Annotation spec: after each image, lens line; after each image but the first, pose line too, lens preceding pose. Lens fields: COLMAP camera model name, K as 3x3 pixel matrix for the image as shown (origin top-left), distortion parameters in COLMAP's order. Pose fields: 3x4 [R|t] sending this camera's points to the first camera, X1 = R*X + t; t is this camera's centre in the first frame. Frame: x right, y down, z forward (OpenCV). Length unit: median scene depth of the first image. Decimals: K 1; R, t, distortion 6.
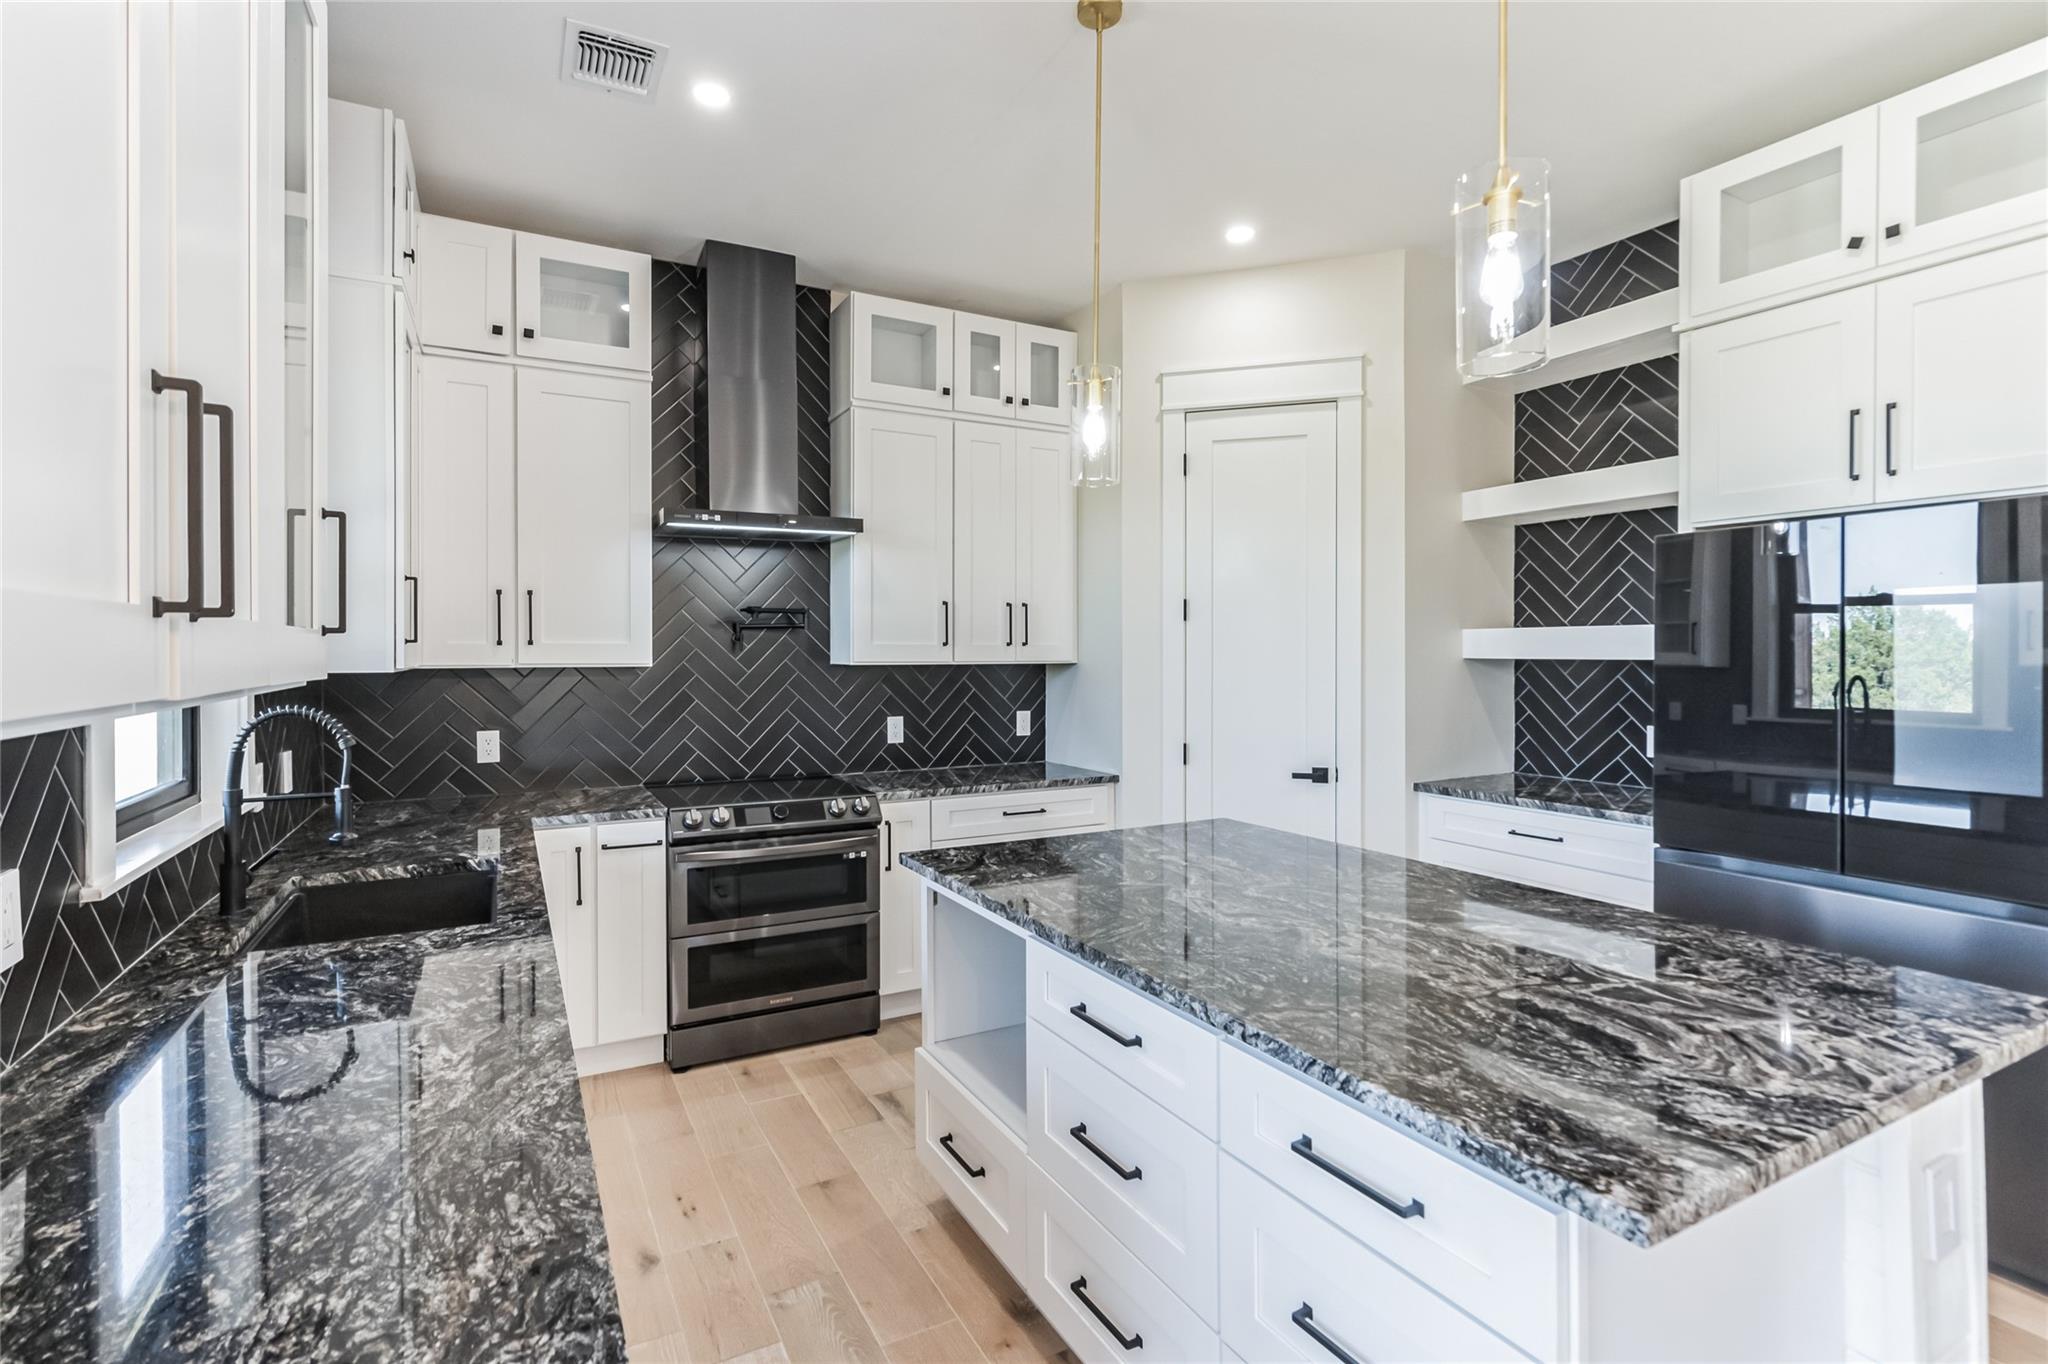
lens RADIAL K [[963.5, 0, 1019.1], [0, 963.5, 661.2], [0, 0, 1]] dist [-0.003103, 0.001890]
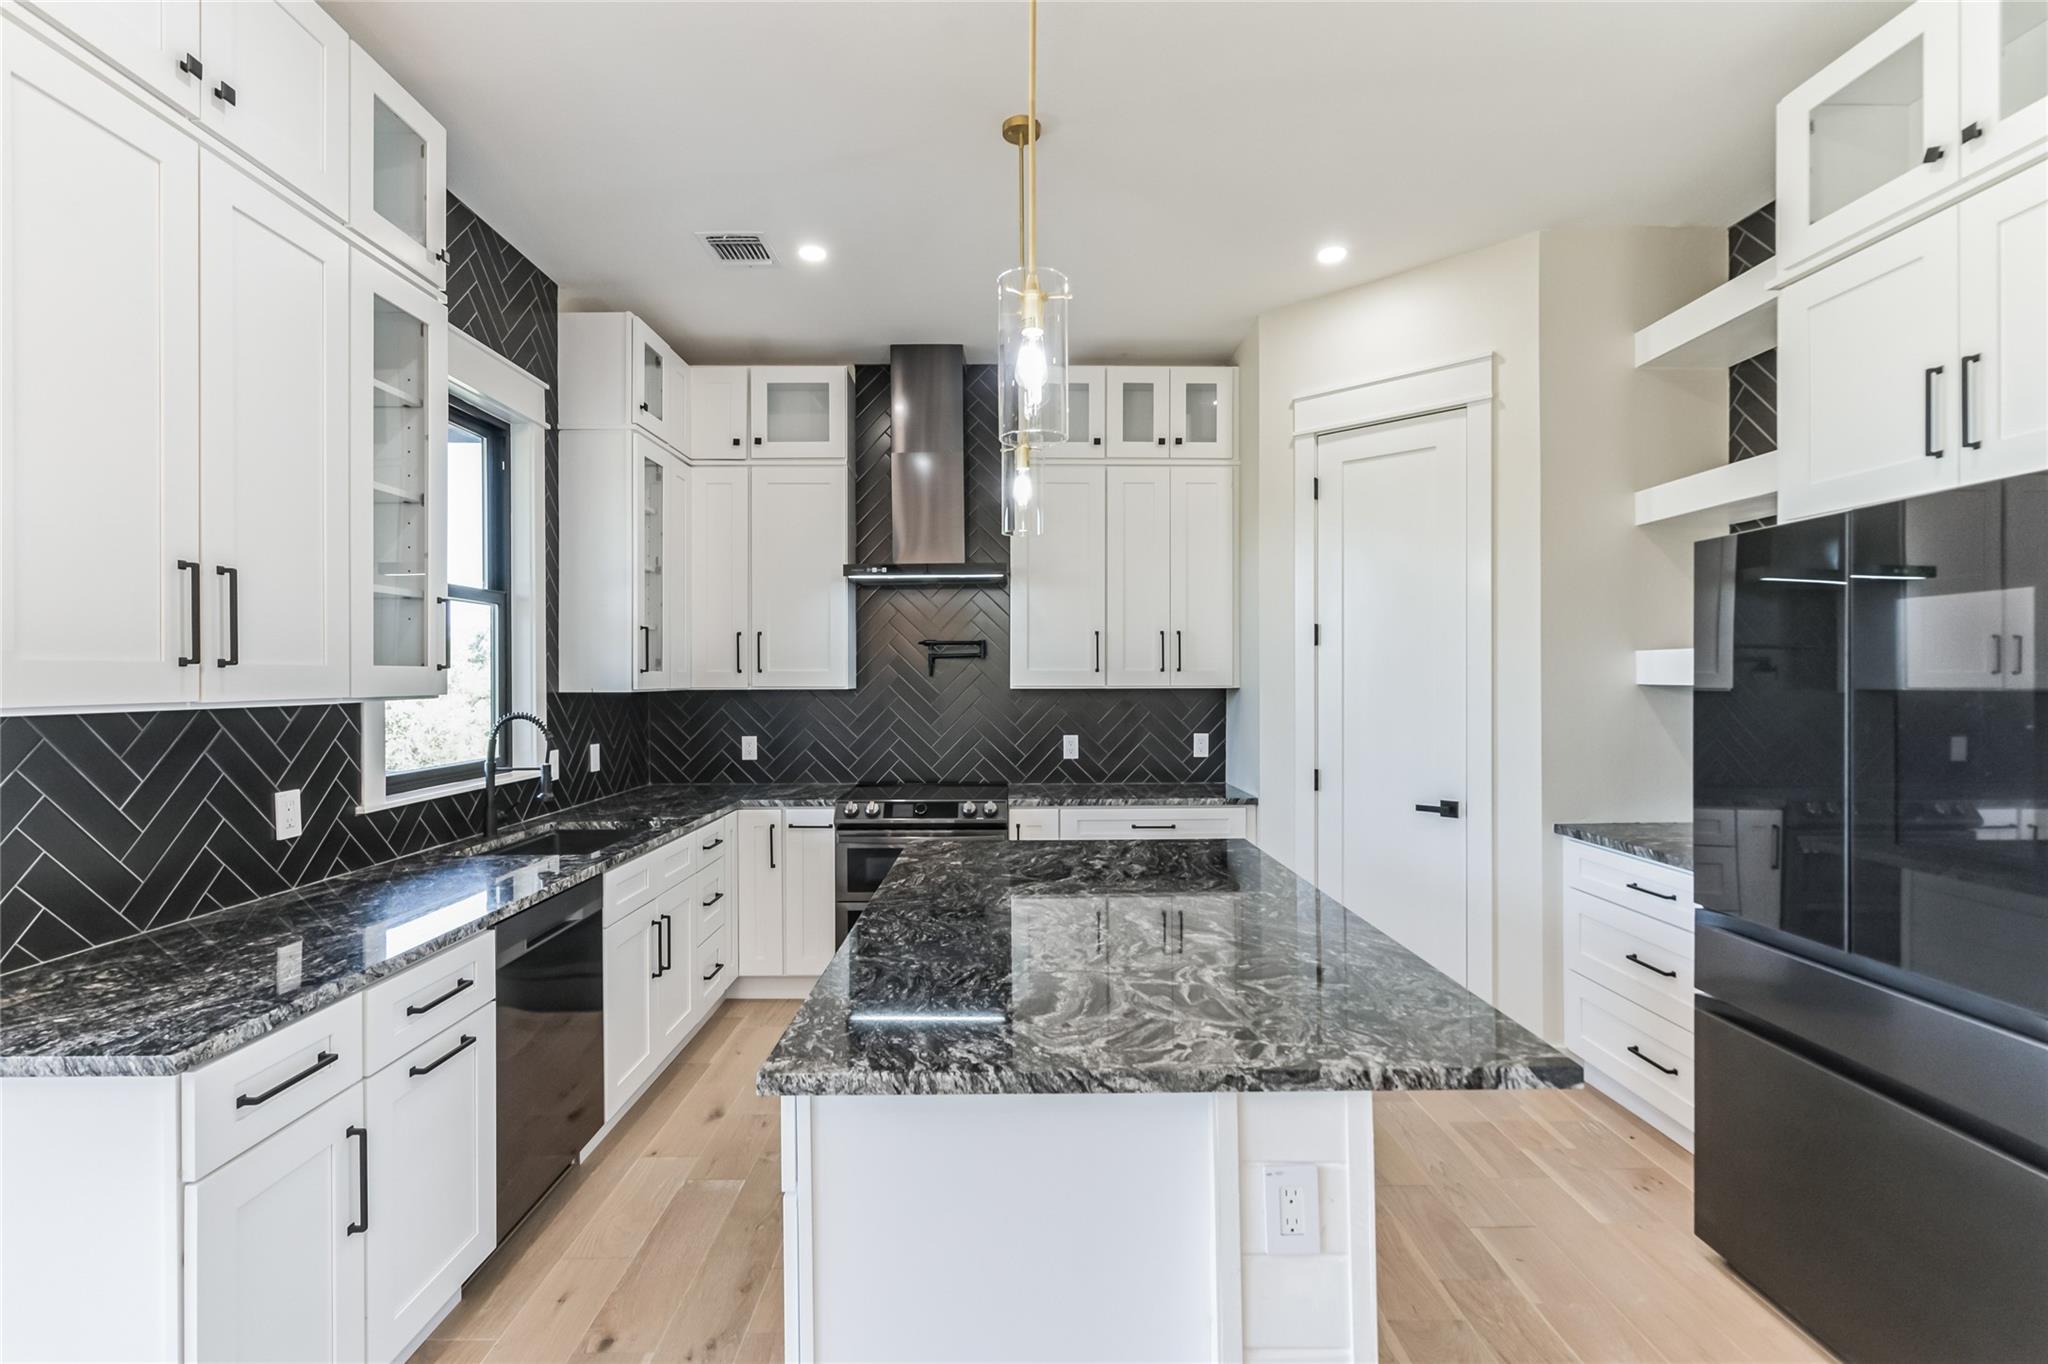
lens RADIAL K [[963.5, 0, 1012.6], [0, 963.5, 680.7], [0, 0, 1]] dist [-0.003103, 0.001890]
pose [[0.886704, 0.001050, -0.462337, 0.401579], [-0.002866, 0.999991, -0.003225, -0.002038], [0.462329, 0.004184, 0.886698, -0.025735]]
